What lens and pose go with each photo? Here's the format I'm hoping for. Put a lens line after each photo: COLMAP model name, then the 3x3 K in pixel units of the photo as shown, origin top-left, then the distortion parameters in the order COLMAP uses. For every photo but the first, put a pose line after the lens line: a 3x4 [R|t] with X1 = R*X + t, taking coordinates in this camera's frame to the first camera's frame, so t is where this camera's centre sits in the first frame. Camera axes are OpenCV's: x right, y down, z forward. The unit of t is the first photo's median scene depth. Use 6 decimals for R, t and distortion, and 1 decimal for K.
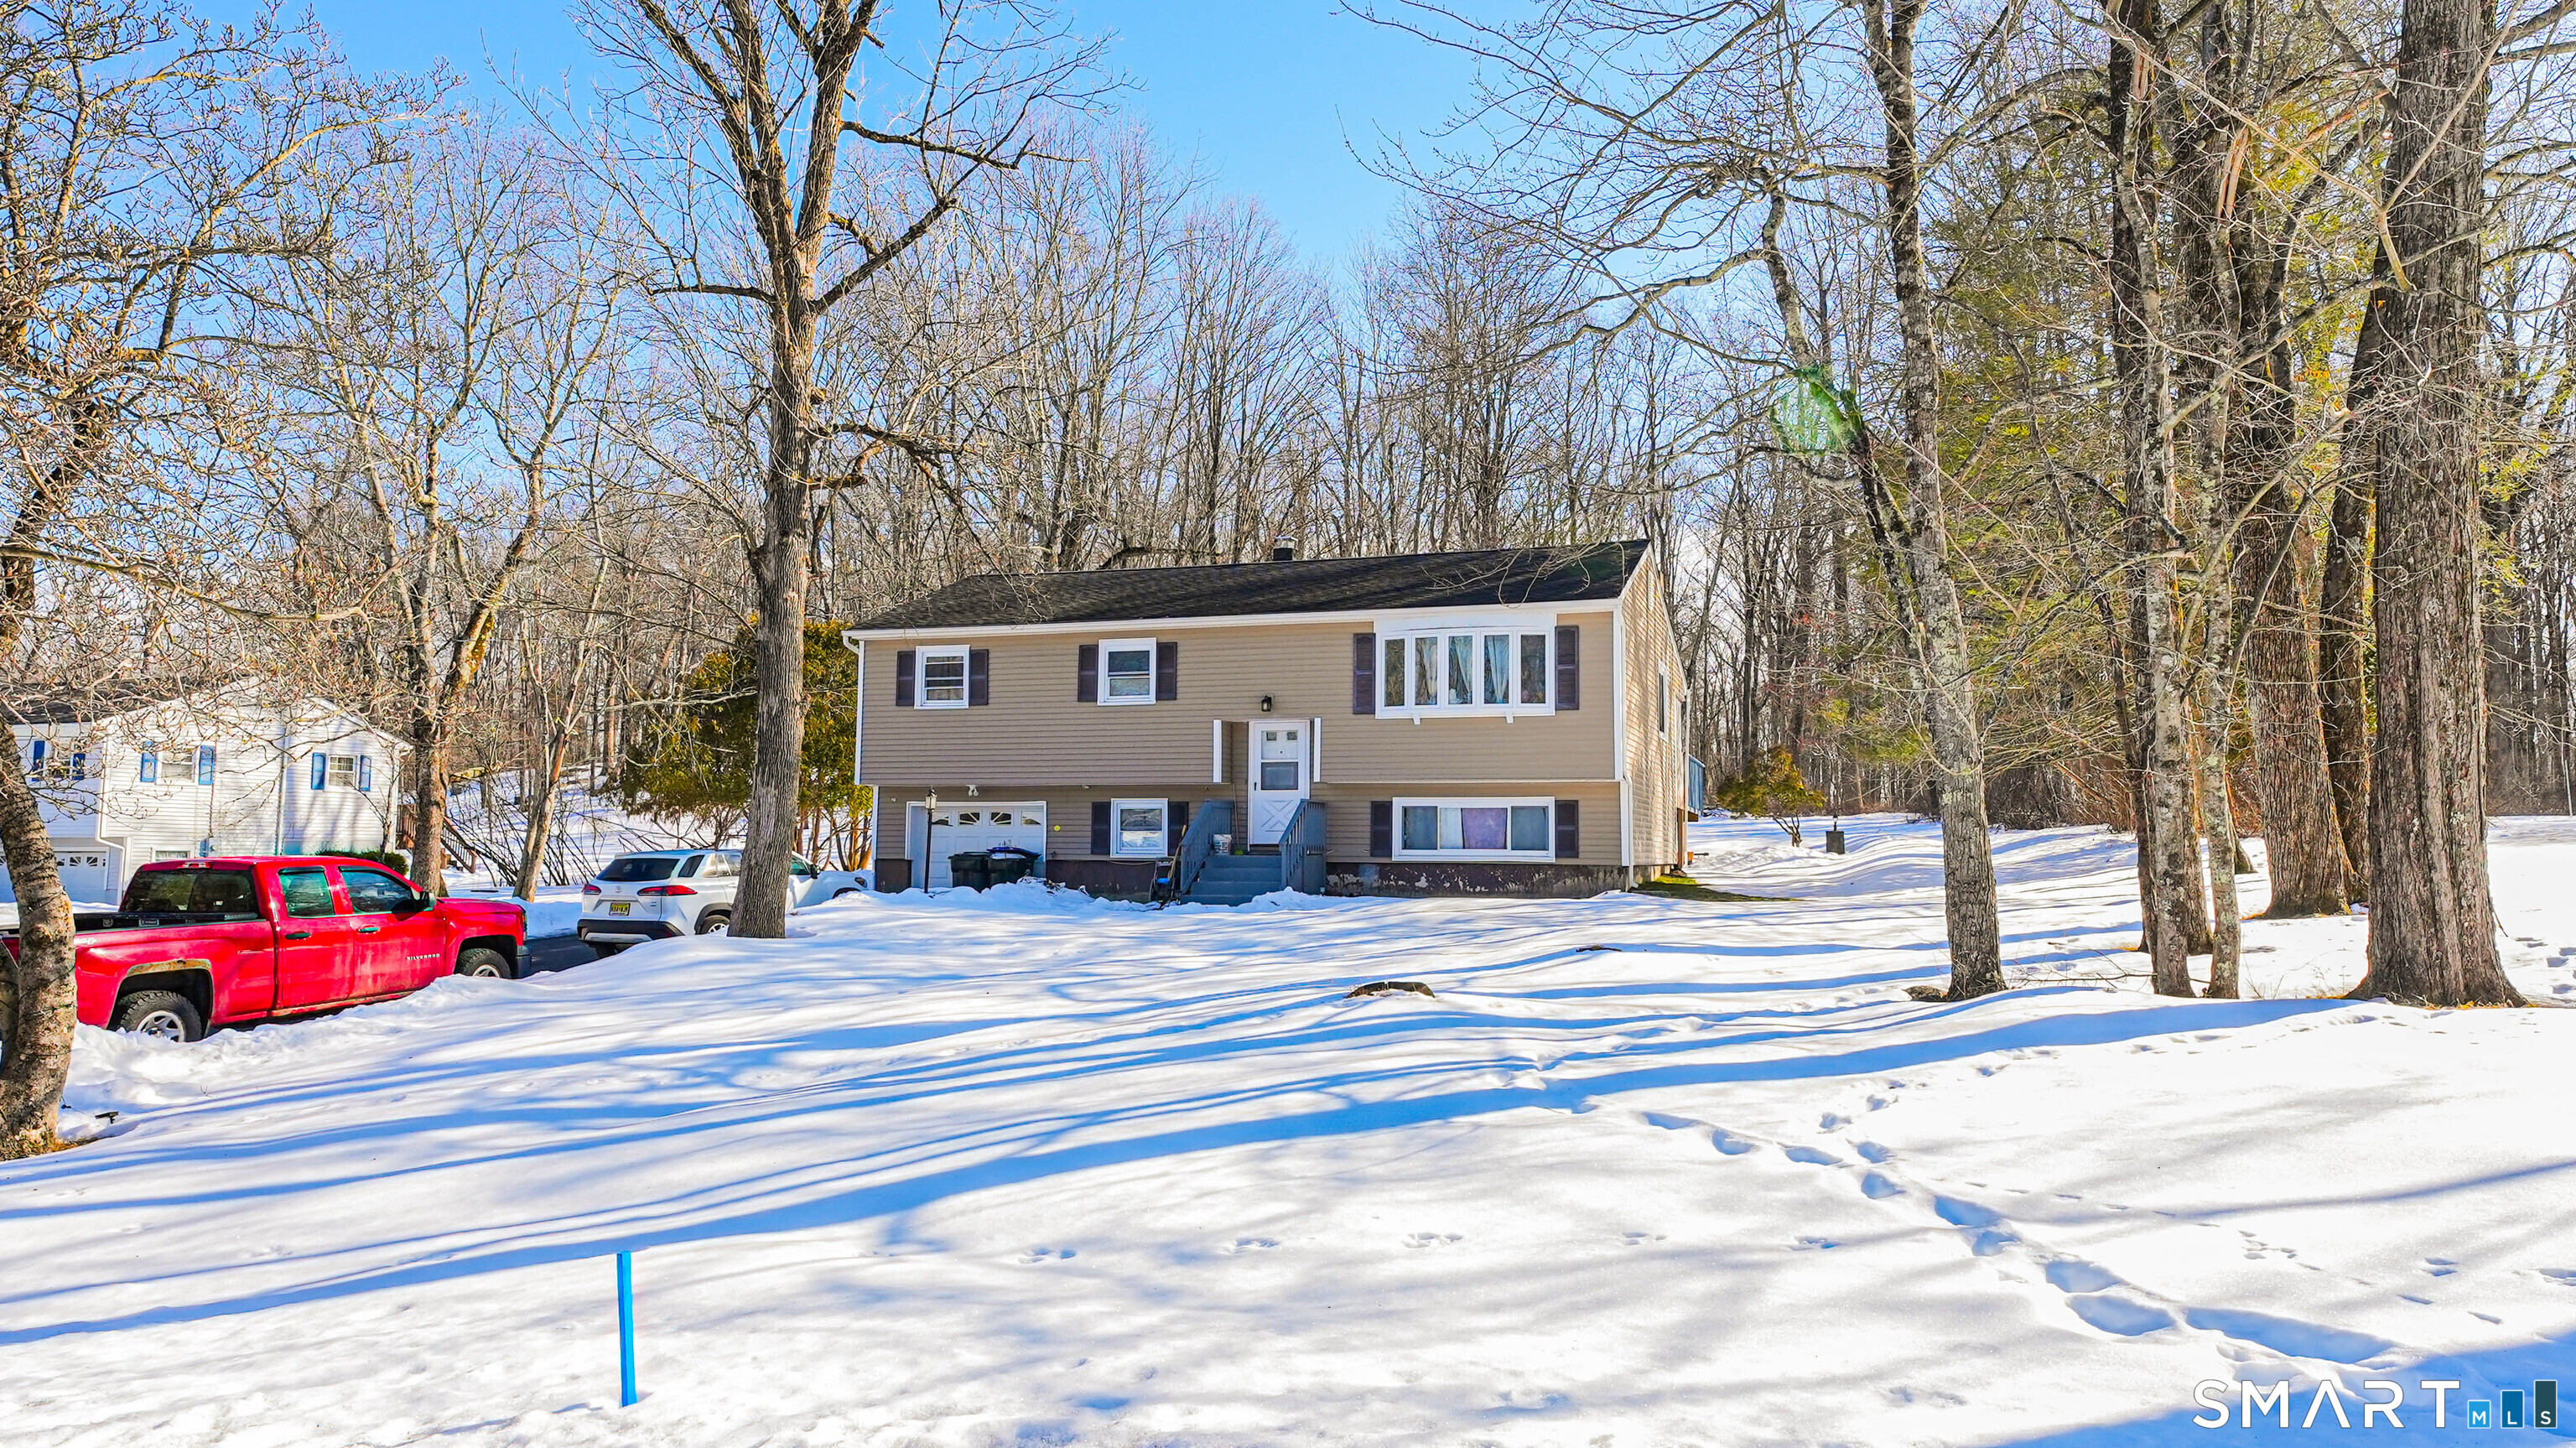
lens RADIAL K [[1713.6, 0, 1287.3], [0, 1713.6, 704.2], [0, 0, 1]] dist [0.049571, -0.021945]
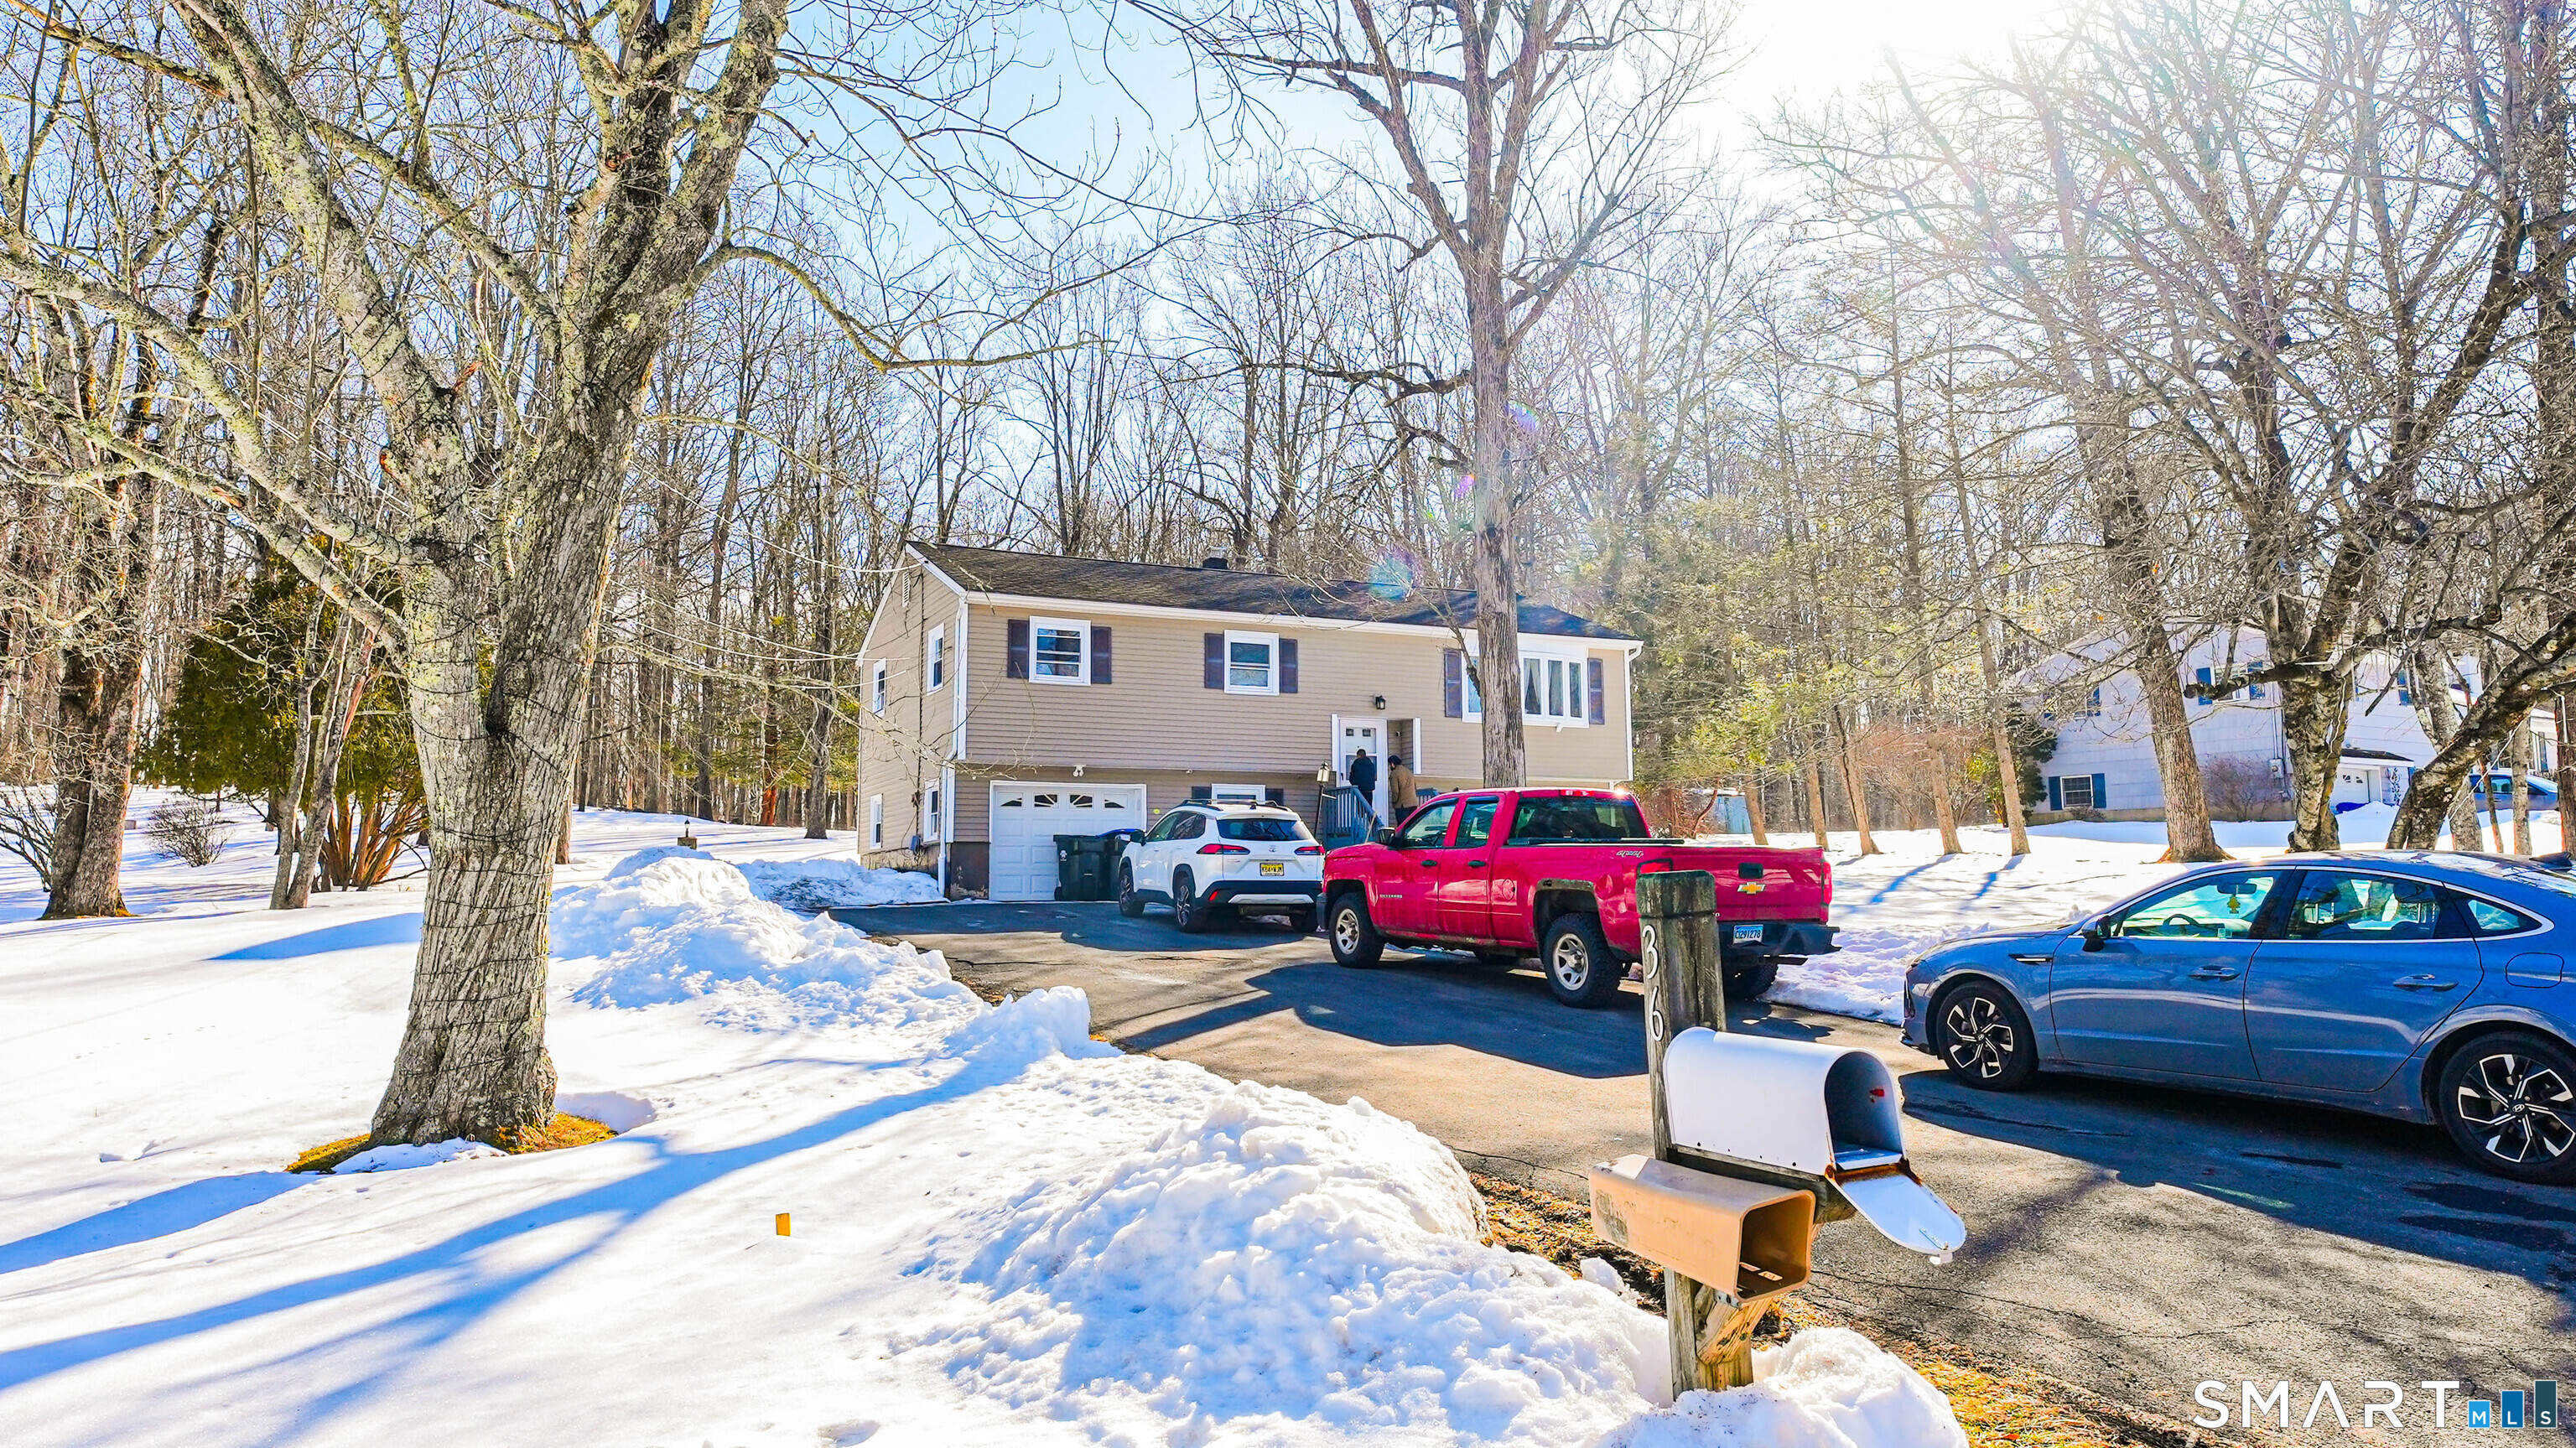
lens RADIAL K [[1713.6, 0, 1287.3], [0, 1713.6, 704.2], [0, 0, 1]] dist [0.049571, -0.021945]
pose [[0.715185, 0.061818, 0.696196, -0.893944], [-0.059689, 0.997844, -0.027285, 0.037025], [-0.696382, -0.022042, 0.717333, 0.267102]]
